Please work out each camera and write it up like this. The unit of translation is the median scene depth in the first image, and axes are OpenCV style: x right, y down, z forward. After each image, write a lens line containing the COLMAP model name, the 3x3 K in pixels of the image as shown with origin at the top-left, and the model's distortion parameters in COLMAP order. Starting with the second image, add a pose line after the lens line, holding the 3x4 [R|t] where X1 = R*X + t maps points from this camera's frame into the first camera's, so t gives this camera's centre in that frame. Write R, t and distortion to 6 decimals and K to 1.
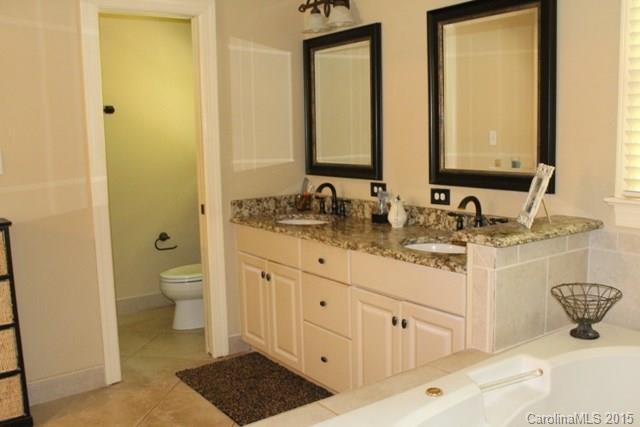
lens RADIAL K [[622.1, 0, 320.0], [0, 622.1, 213.5], [0, 0, 1]] dist [-0.001474, -0.000304]
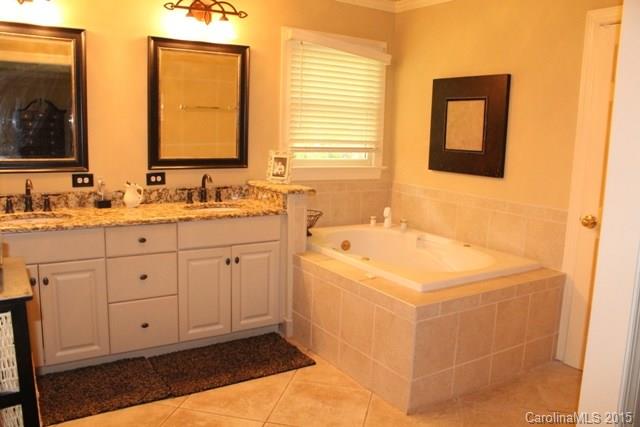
lens RADIAL K [[530.8, 0, 327.0], [0, 530.8, 213.1], [0, 0, 1]] dist [-0.073554, 0.017969]
pose [[0.050818, -0.130792, 0.990107, -0.902872], [0.103112, 0.986777, 0.125060, -0.057769], [-0.993371, 0.095737, 0.063632, 0.576437]]
